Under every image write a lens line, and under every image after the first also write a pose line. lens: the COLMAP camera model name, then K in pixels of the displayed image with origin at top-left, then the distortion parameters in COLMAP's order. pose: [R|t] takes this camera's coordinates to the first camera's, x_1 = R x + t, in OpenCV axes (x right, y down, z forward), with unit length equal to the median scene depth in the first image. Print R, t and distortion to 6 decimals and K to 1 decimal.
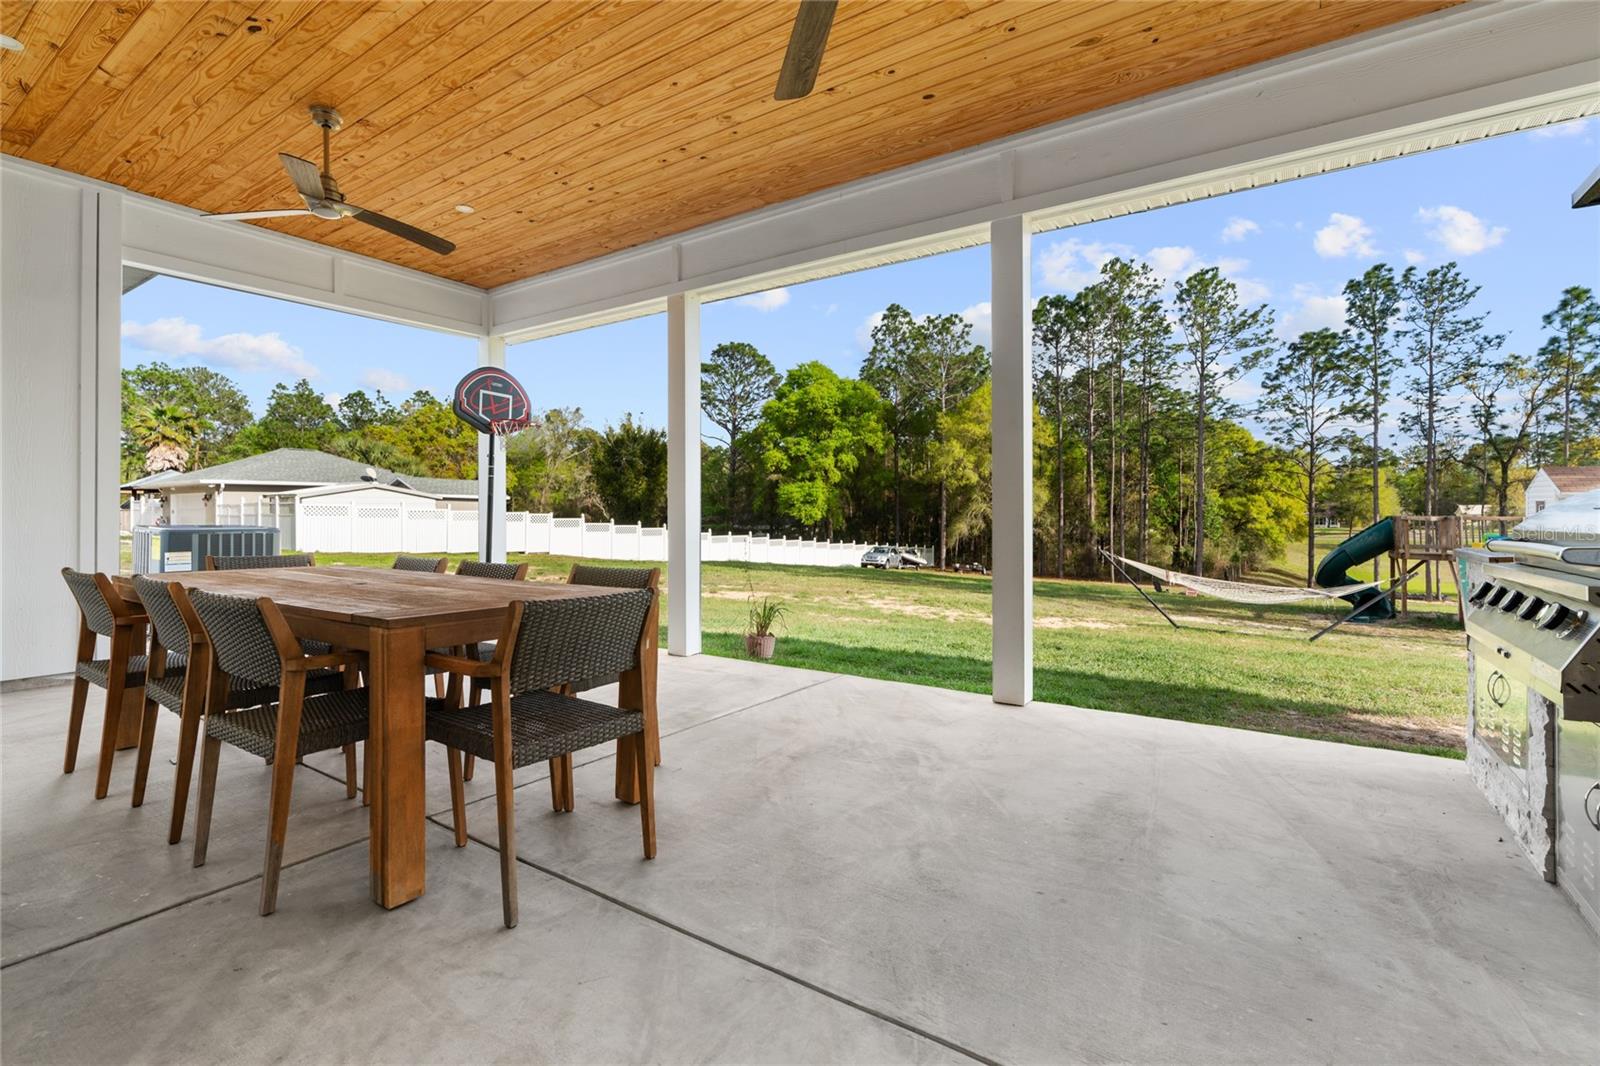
lens RADIAL K [[736.0, 0, 800.4], [0, 736.0, 507.9], [0, 0, 1]] dist [0.009576, 0.000364]
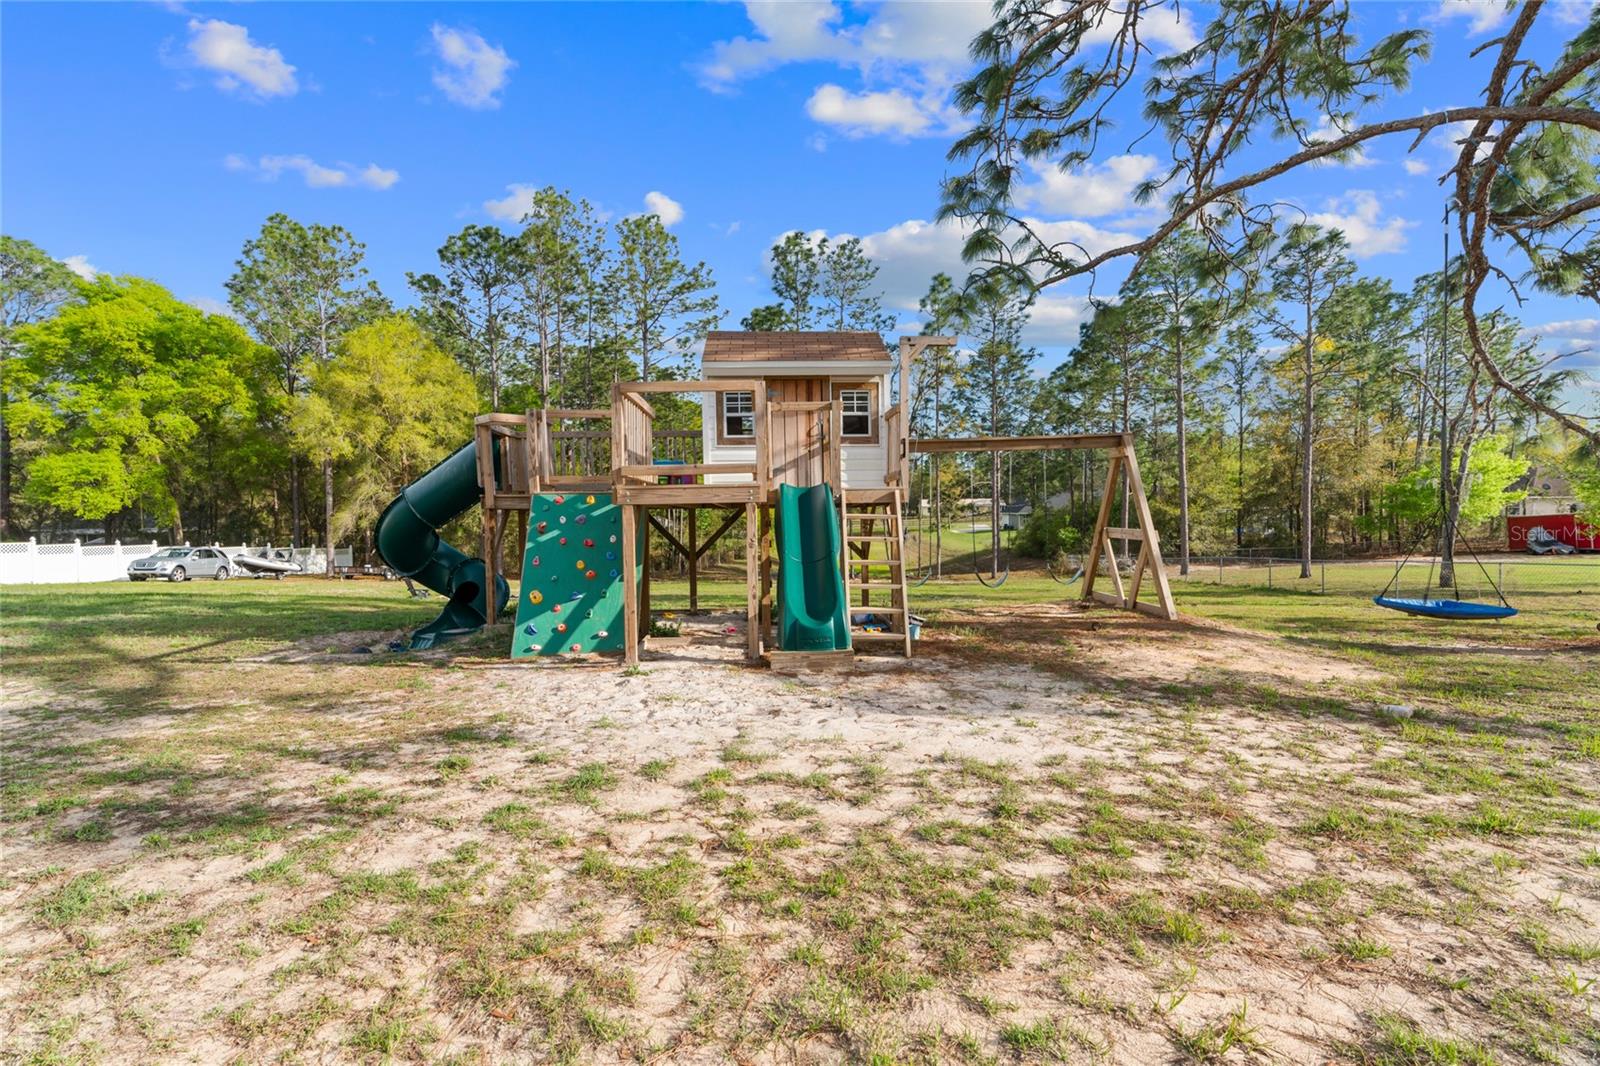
lens RADIAL K [[730.5, 0, 804.5], [0, 730.5, 531.8], [0, 0, 1]] dist [-0.000269, 0.000114]
pose [[0.855971, -0.027665, 0.516284, 0.213532], [0.014060, 0.999444, 0.030245, 0.022882], [-0.516833, -0.018629, 0.855883, 0.133020]]
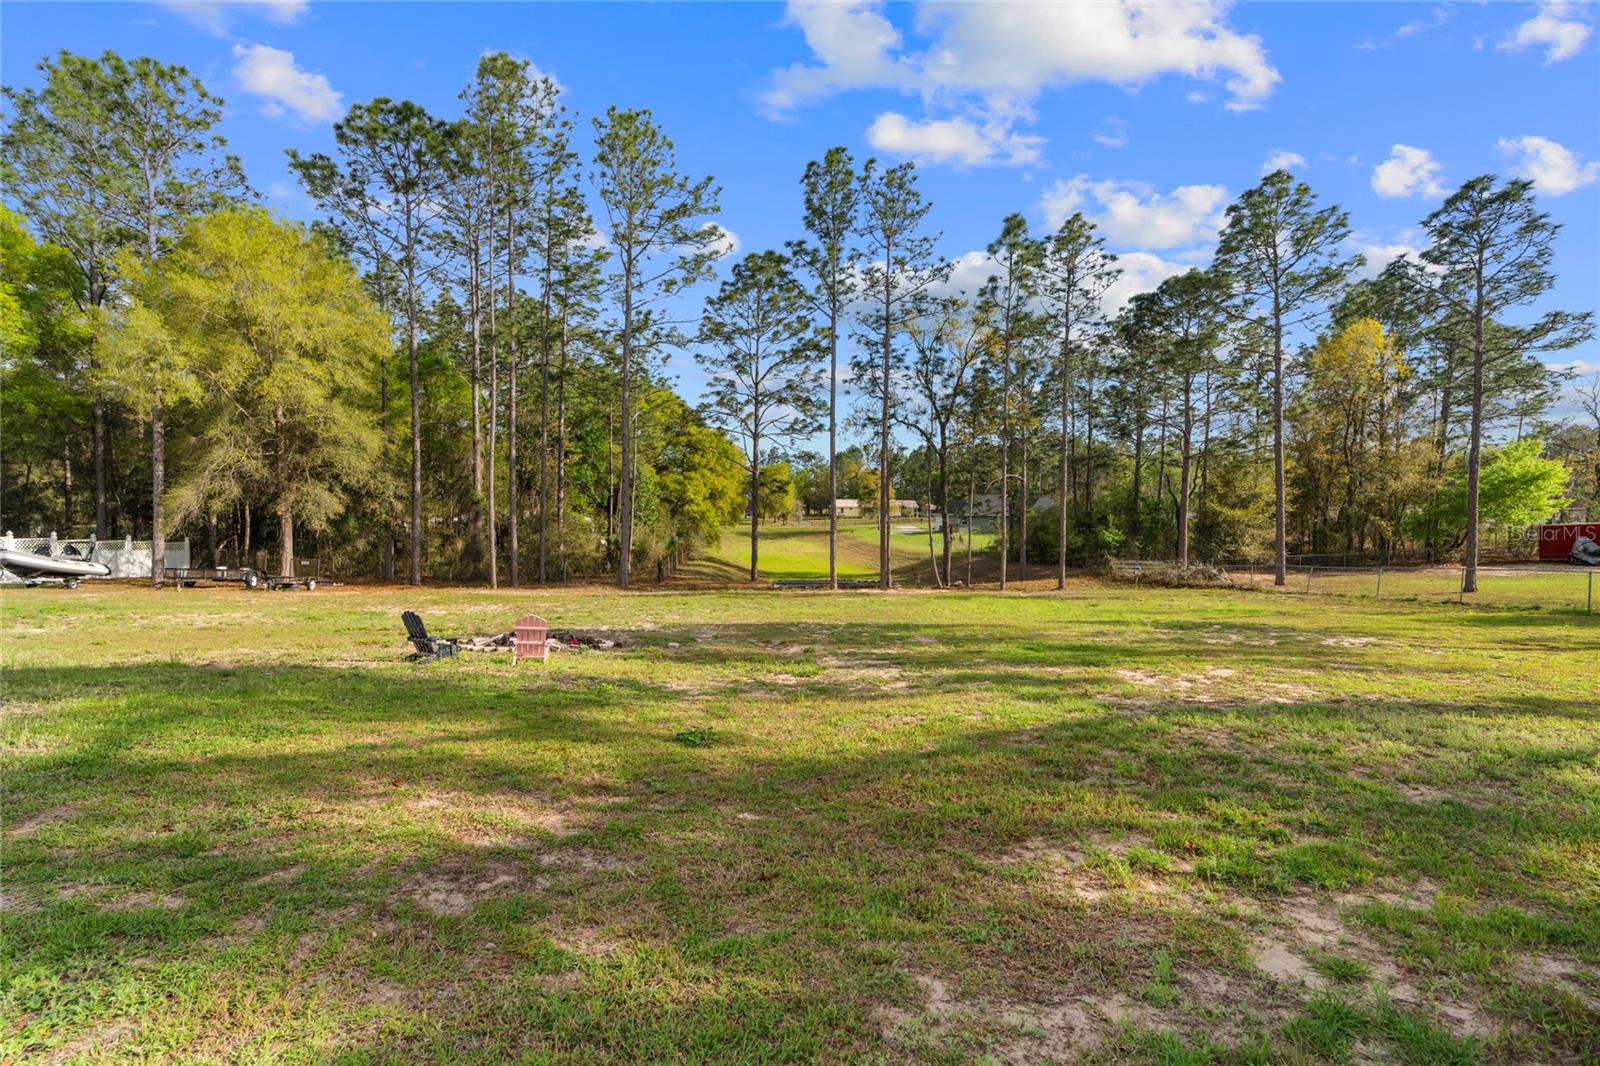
lens RADIAL K [[720.6, 0, 800.0], [0, 720.6, 533.0], [0, 0, 1]] dist [-0.001786, 0.000090]
pose [[0.758614, -0.016050, 0.651343, 0.197458], [-0.007290, 0.999425, 0.033118, 0.029522], [-0.651500, -0.029873, 0.758060, 0.338114]]
